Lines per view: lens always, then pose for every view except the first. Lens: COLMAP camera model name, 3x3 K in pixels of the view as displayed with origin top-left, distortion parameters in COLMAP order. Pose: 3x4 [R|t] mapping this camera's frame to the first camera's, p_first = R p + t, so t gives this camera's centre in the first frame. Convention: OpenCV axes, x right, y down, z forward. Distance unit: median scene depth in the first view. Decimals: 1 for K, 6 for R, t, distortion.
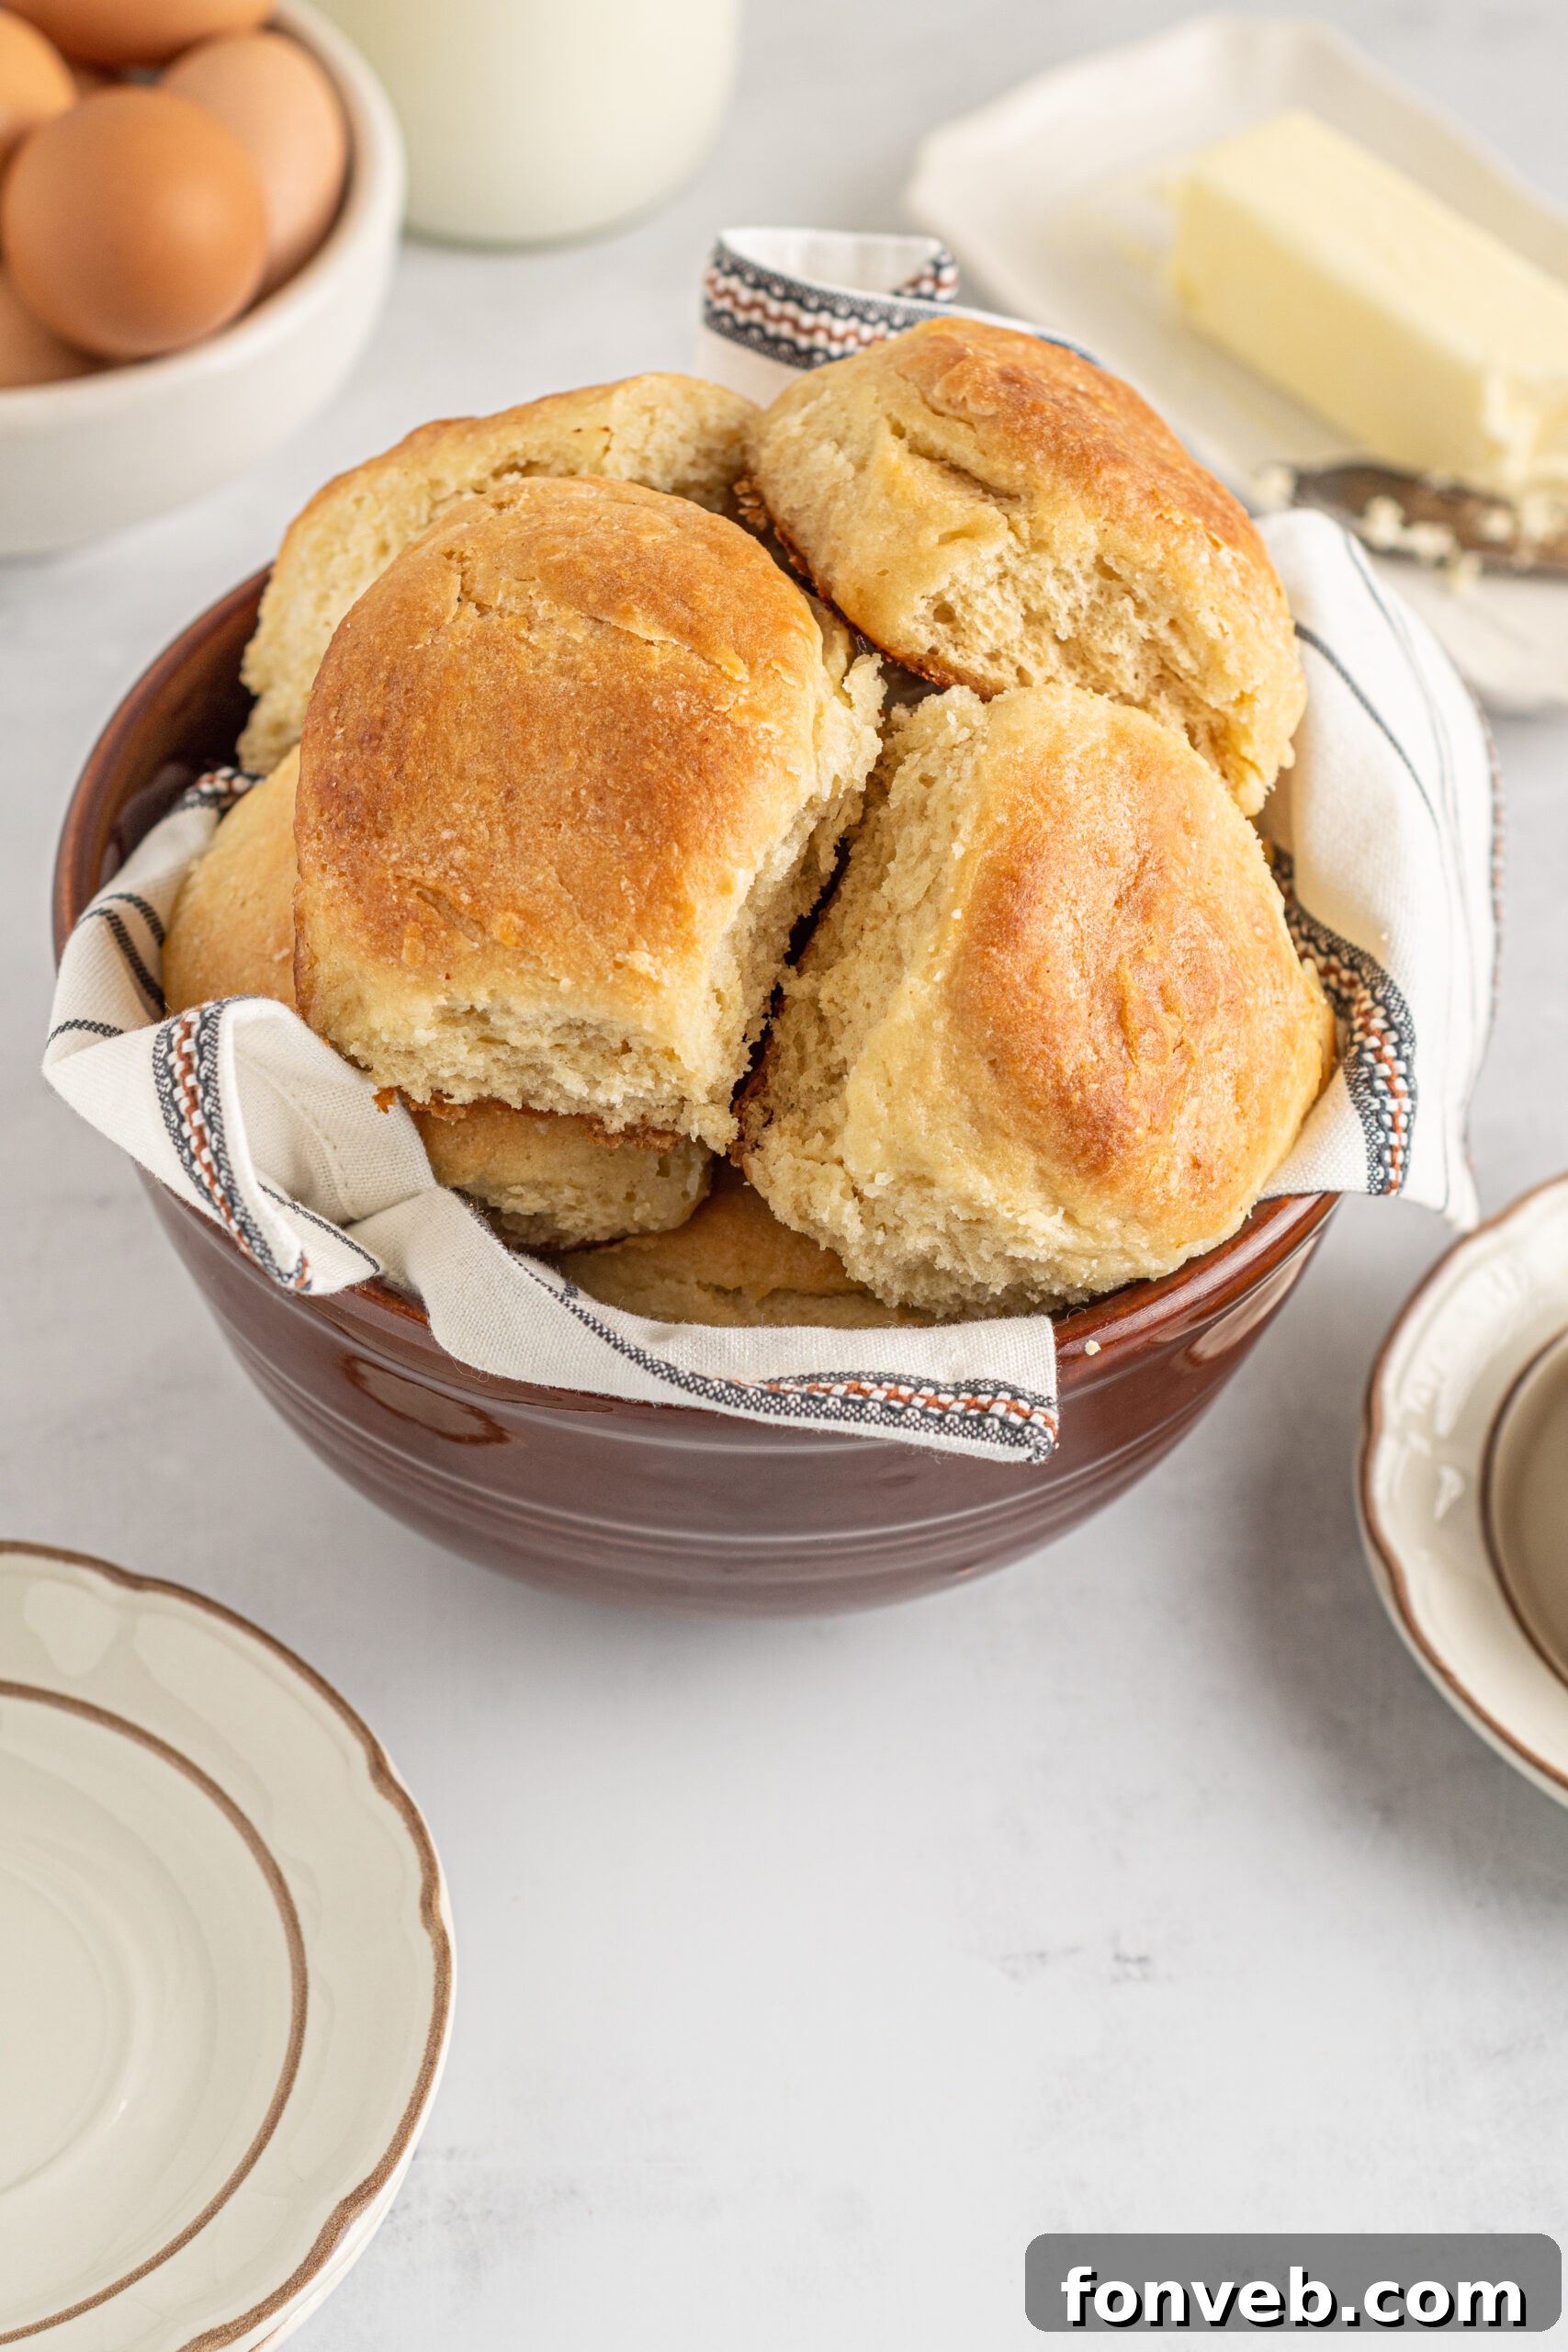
lens RADIAL K [[5709.2, 0, 784.0], [0, 5709.2, 1176.0], [0, 0, 1]] dist [-0.006613, 0.252316]
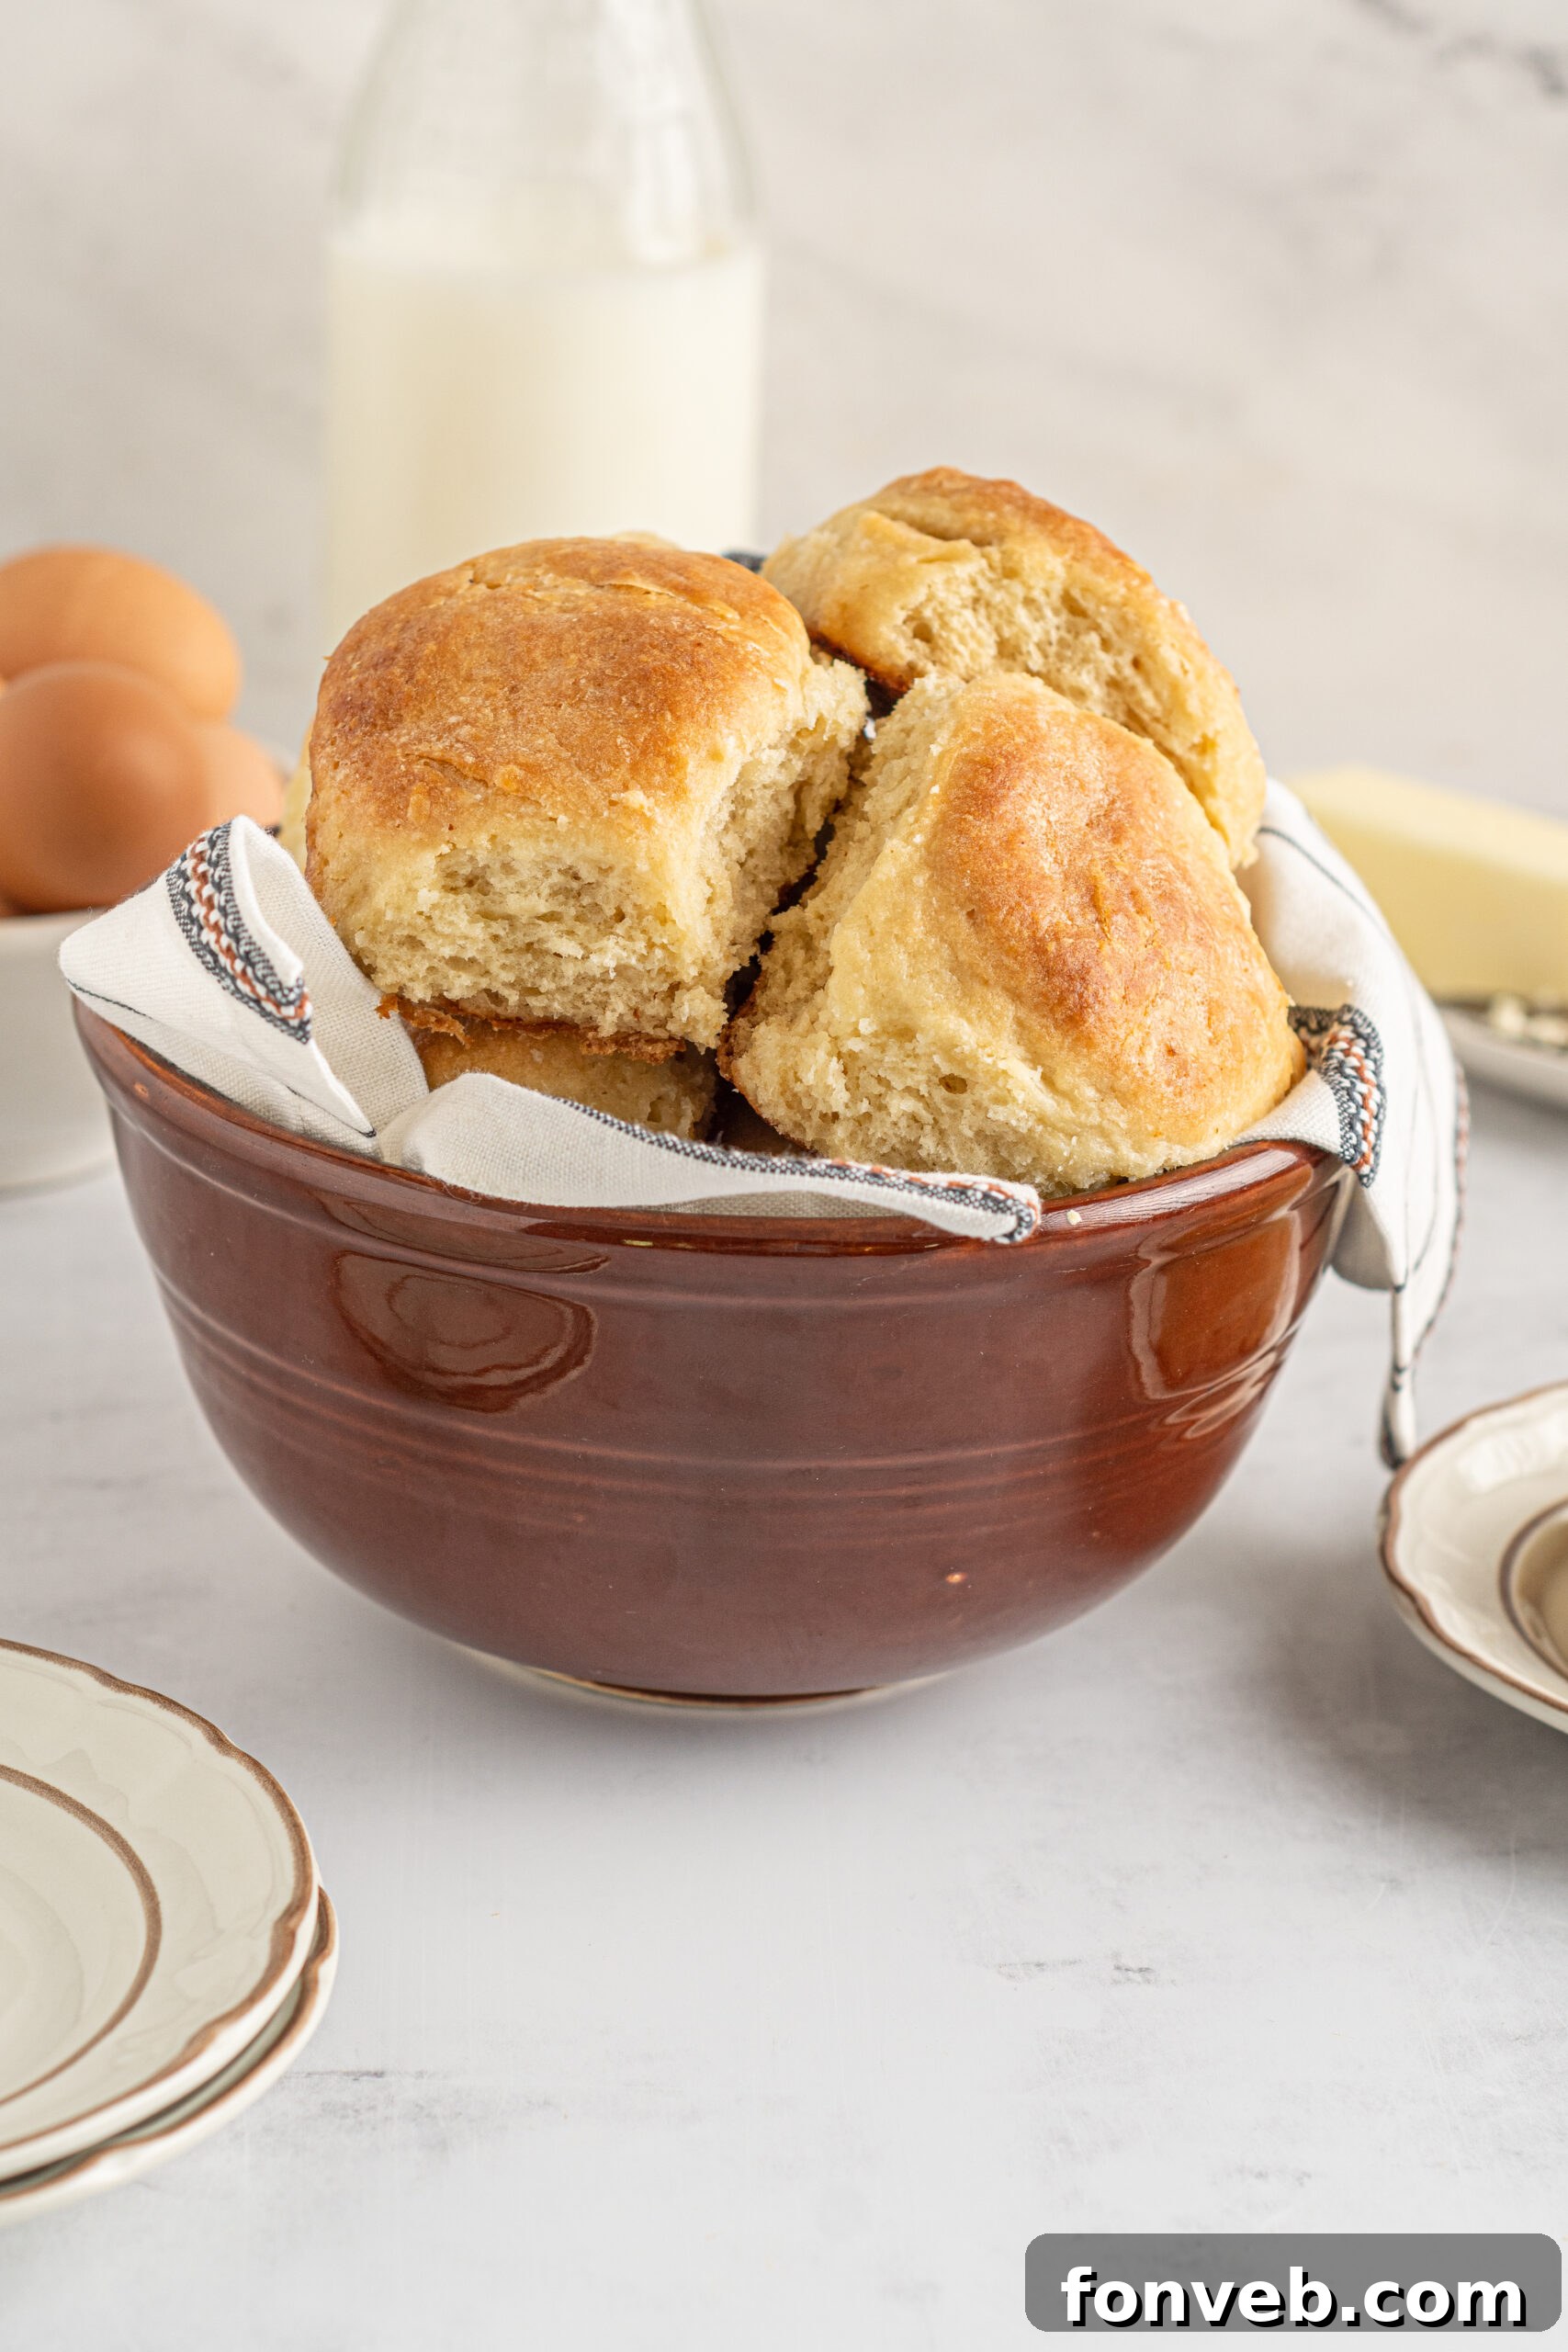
lens RADIAL K [[5709.2, 0, 784.0], [0, 5709.2, 1176.0], [0, 0, 1]] dist [-0.006613, 0.252316]
pose [[0.999989, -0.000390, -0.004594, 0.007087], [-0.001672, 0.897910, -0.440175, 0.476880], [0.004296, 0.440178, 0.897900, 0.083815]]
